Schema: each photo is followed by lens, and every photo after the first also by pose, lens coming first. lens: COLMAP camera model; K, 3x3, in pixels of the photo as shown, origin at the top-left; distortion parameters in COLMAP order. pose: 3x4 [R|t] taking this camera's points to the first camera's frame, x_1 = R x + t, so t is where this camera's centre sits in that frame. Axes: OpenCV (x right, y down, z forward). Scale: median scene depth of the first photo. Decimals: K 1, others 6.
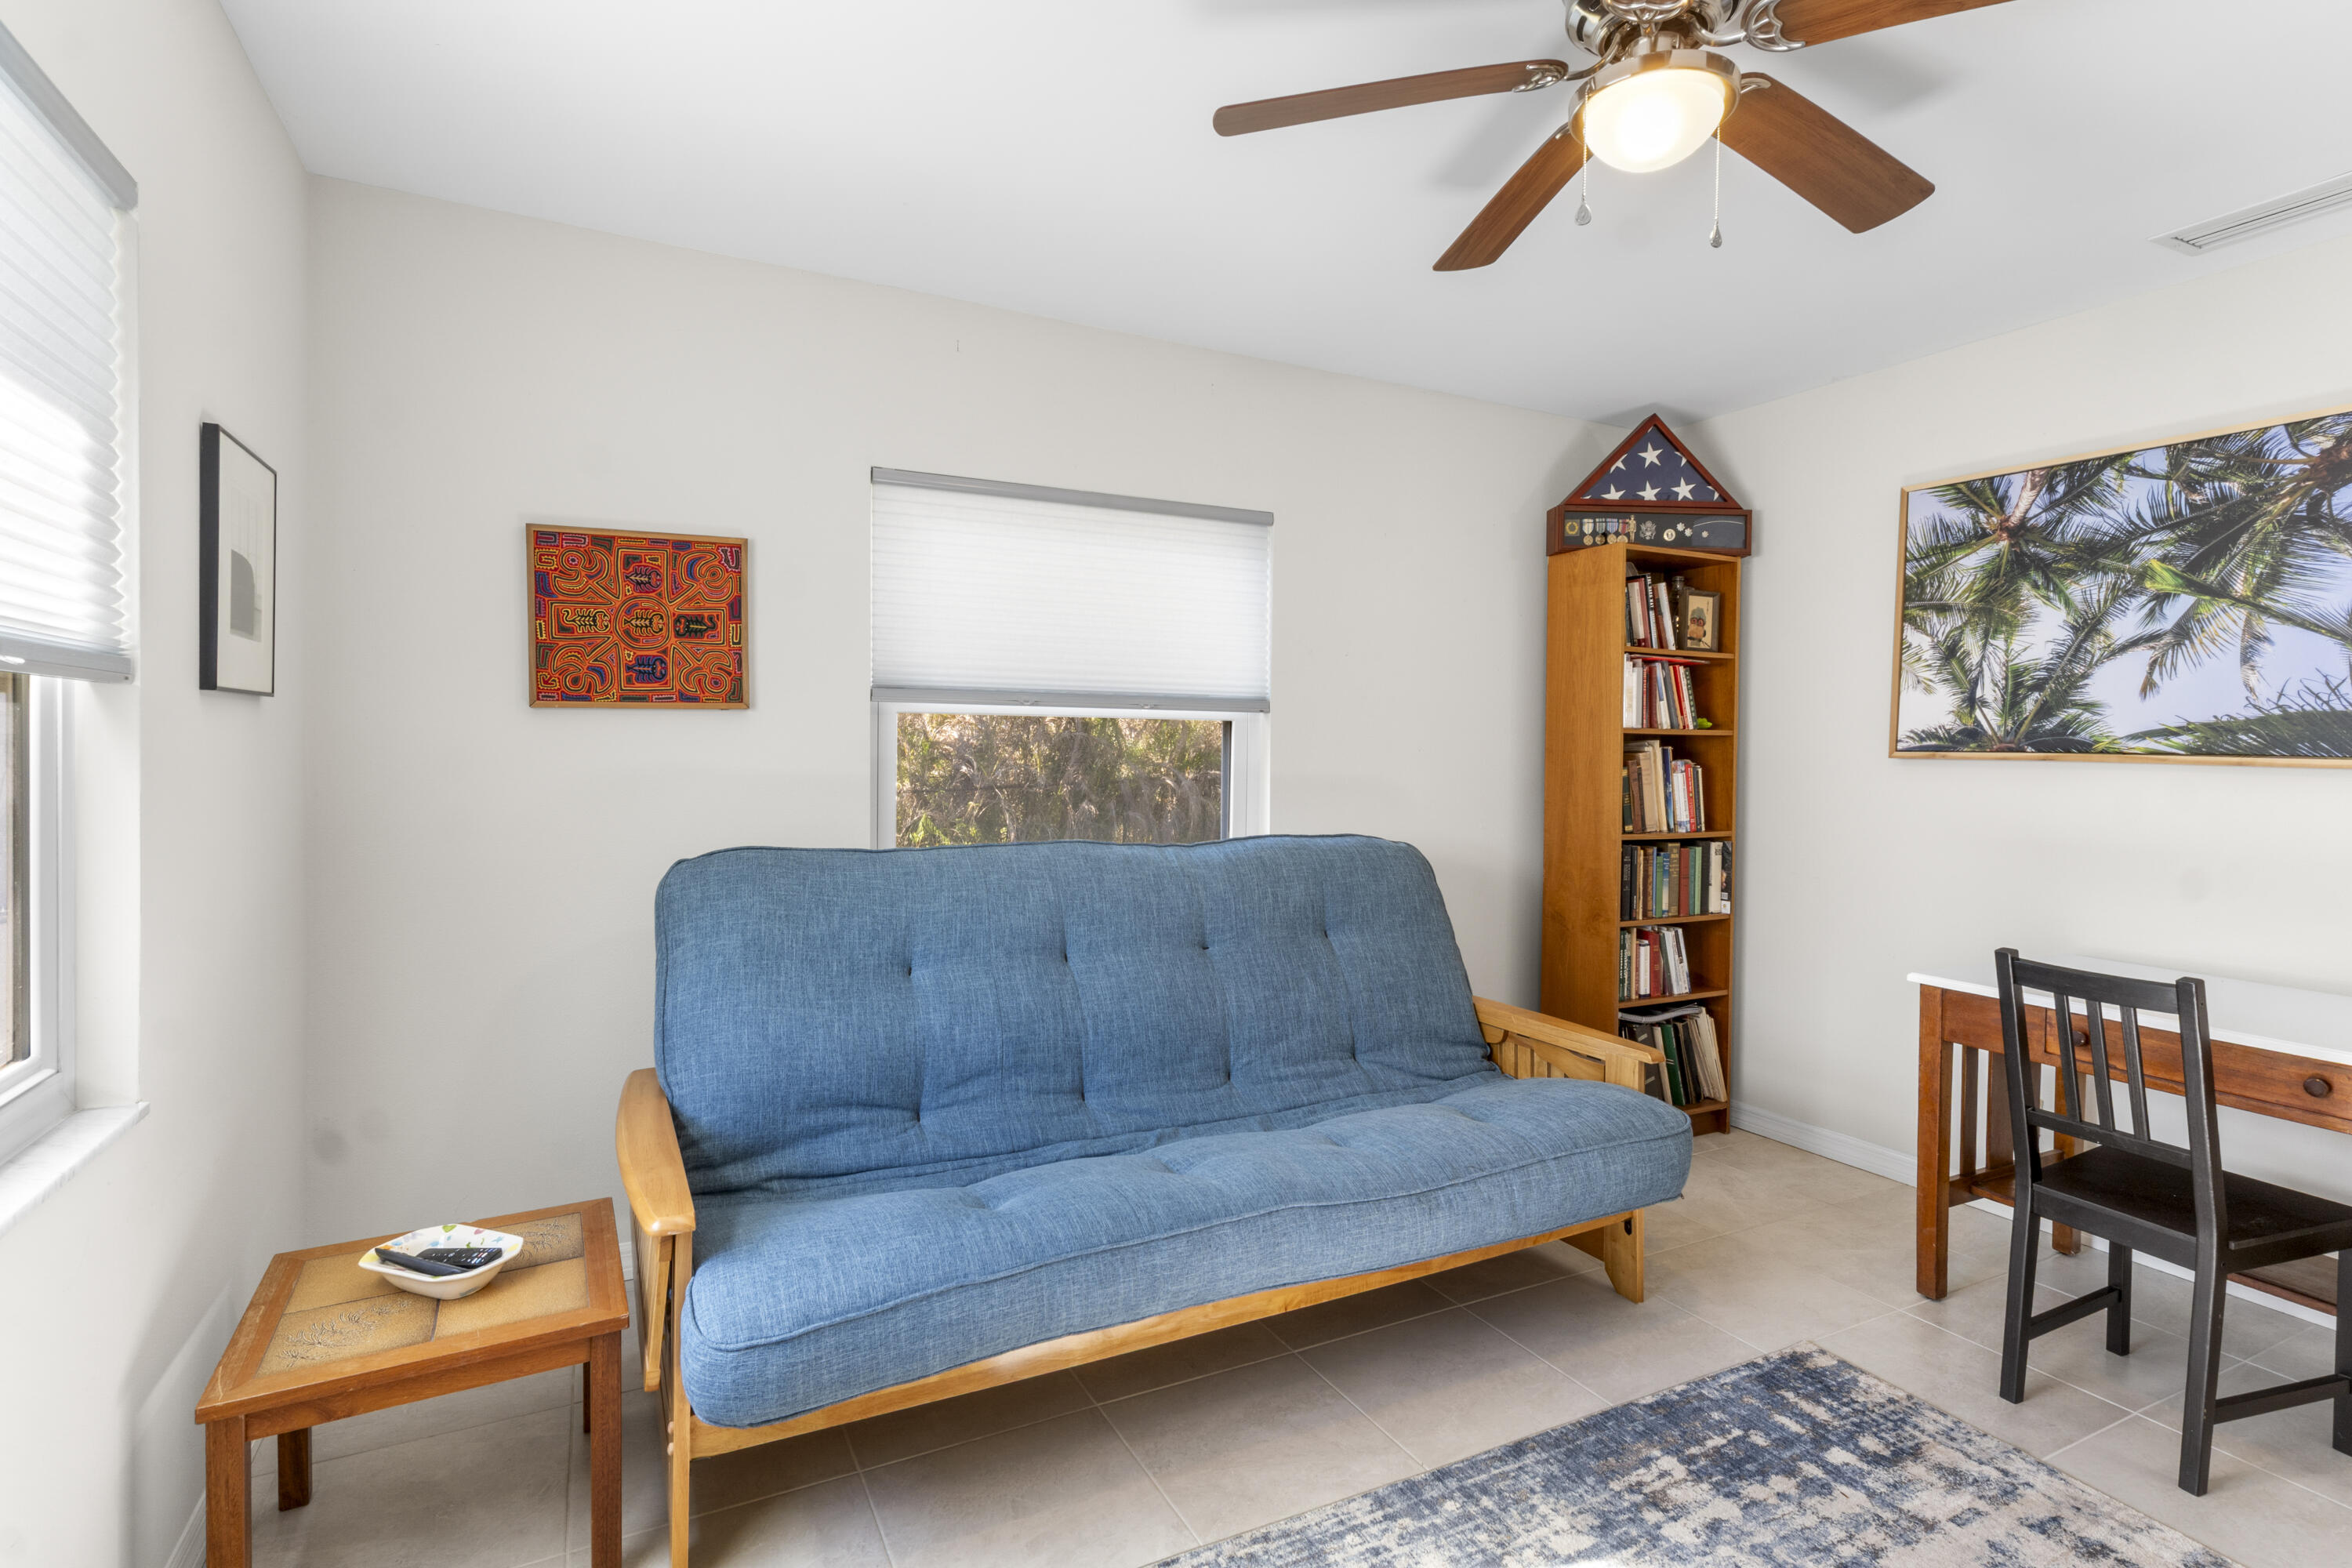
lens RADIAL K [[1145.3, 0, 1186.0], [0, 1145.3, 768.5], [0, 0, 1]] dist [0.006126, -0.001494]
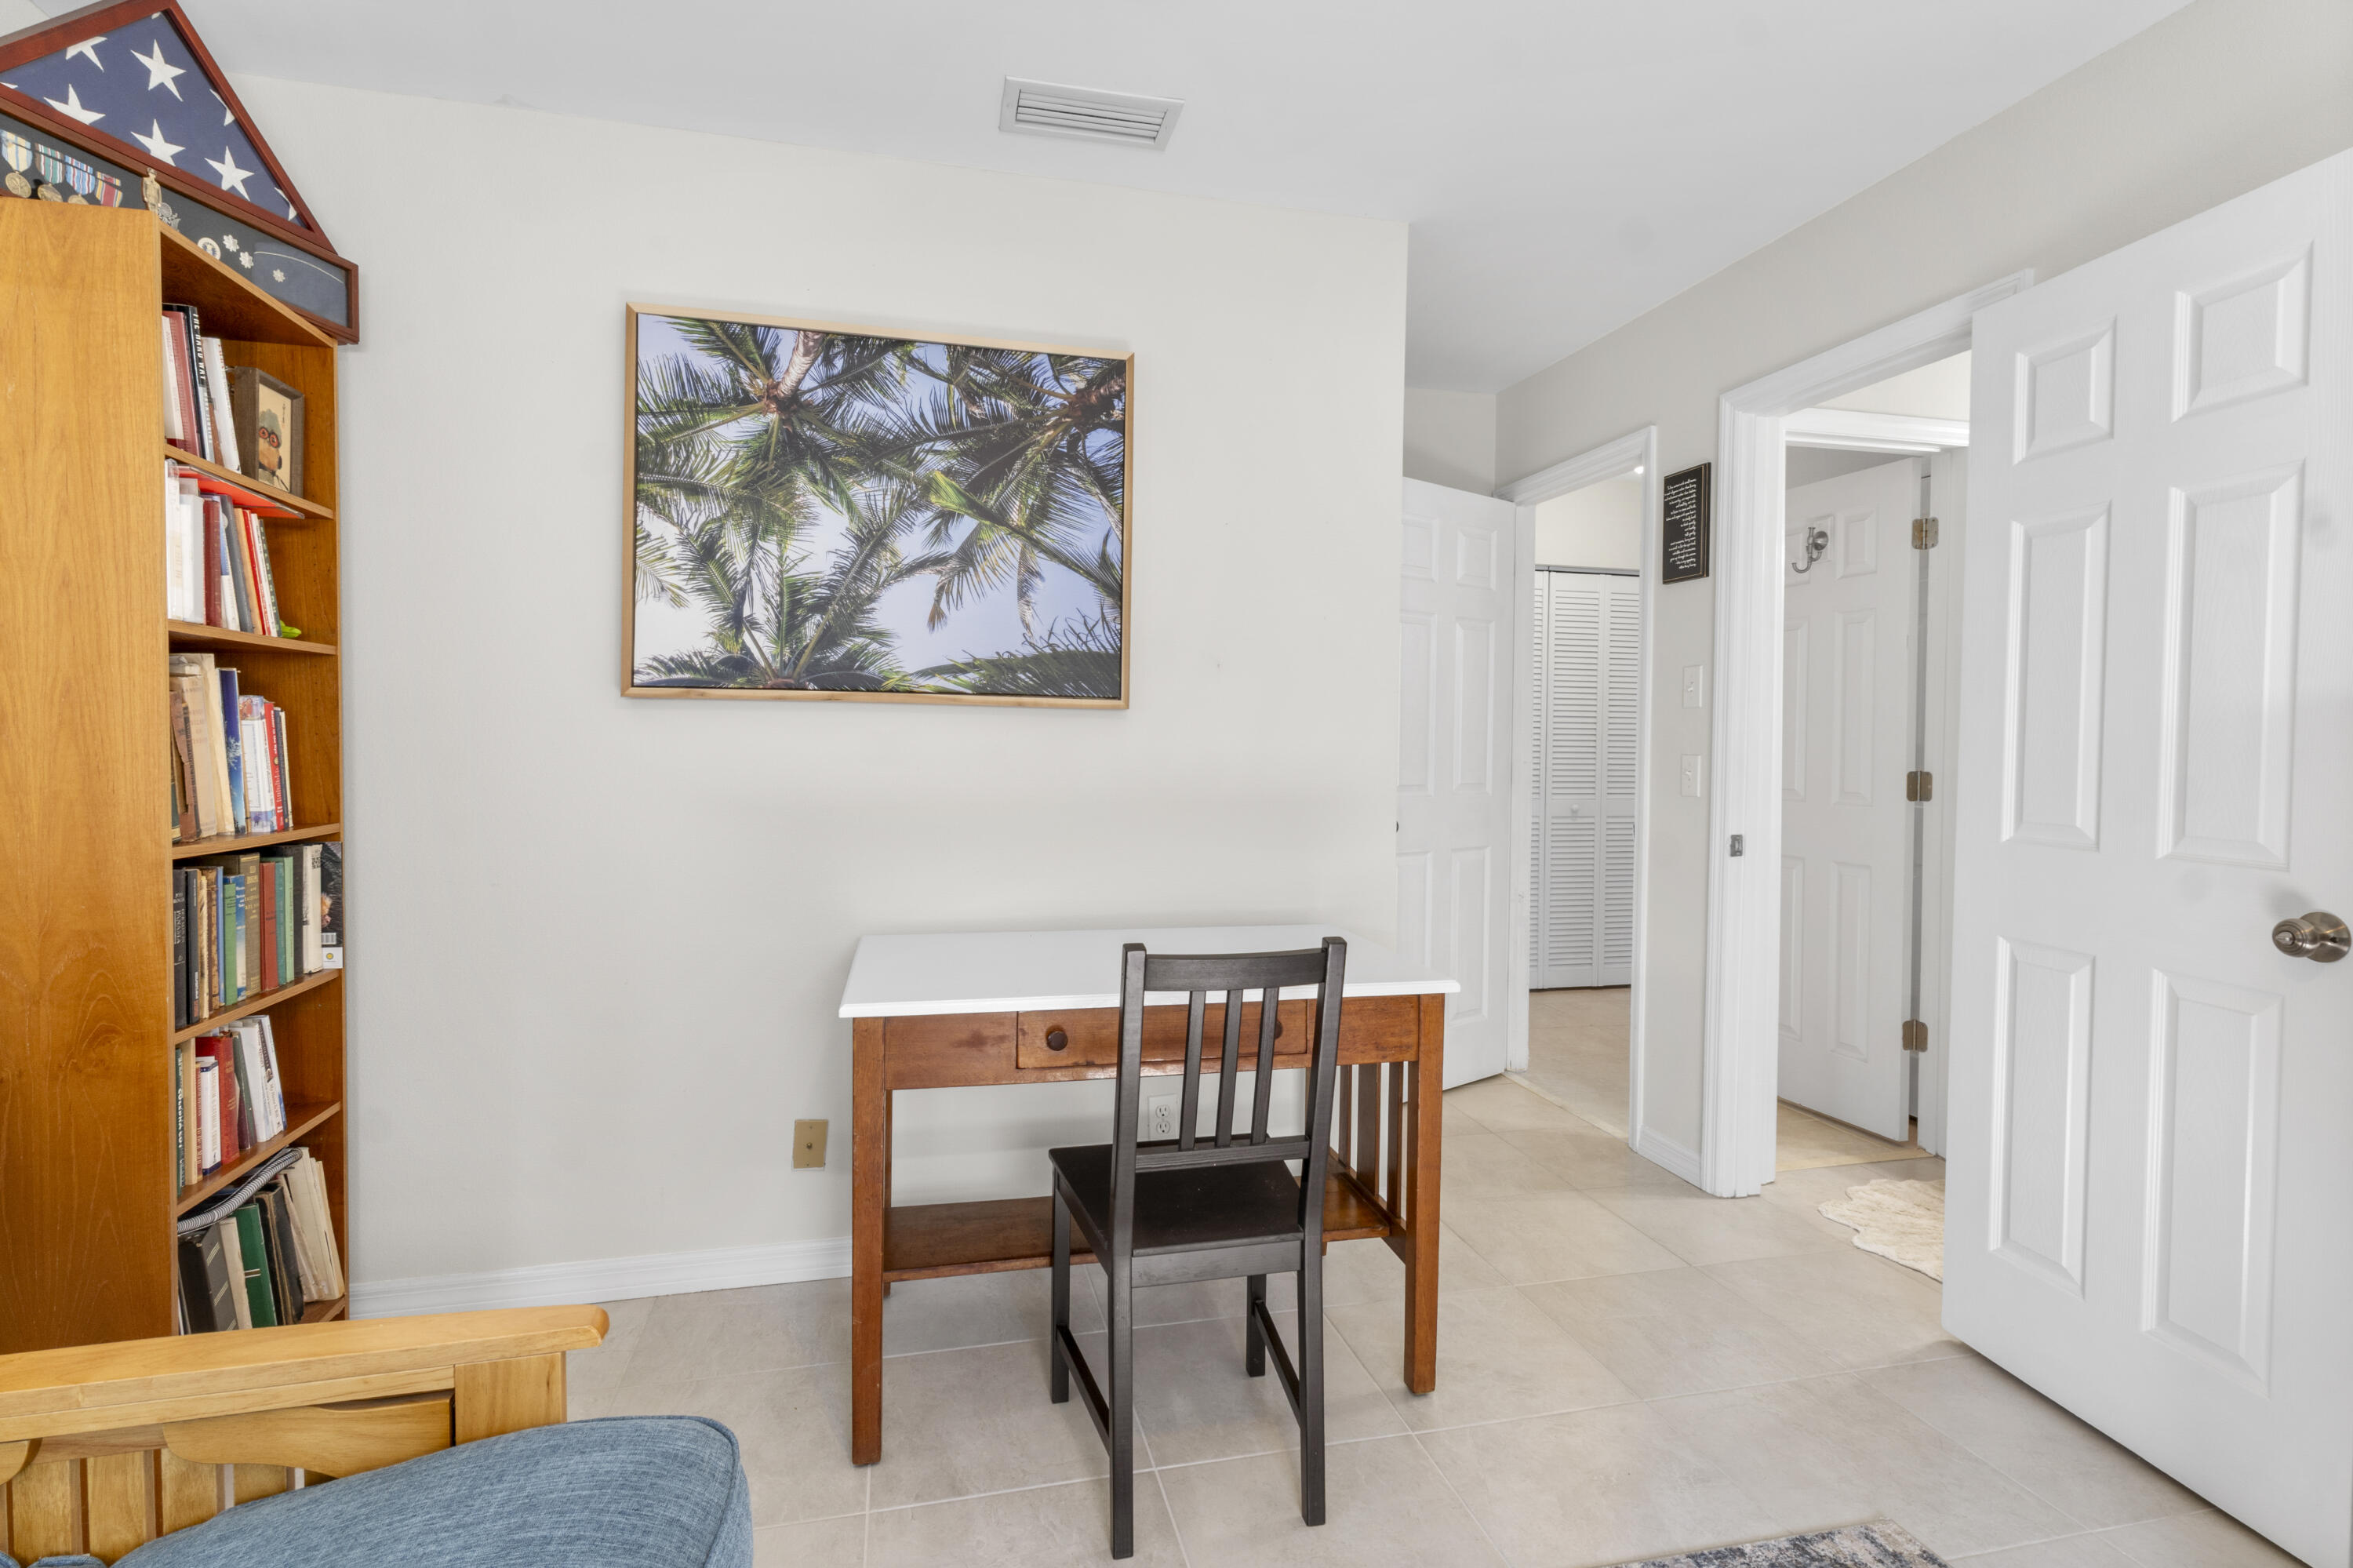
lens RADIAL K [[1145.8, 0, 1172.6], [0, 1145.8, 768.8], [0, 0, 1]] dist [0.006126, -0.001494]
pose [[0.232893, -0.032023, 0.971975, 0.021719], [0.014111, 0.999464, 0.029548, 0.018790], [-0.972400, 0.006834, 0.233220, 0.532024]]
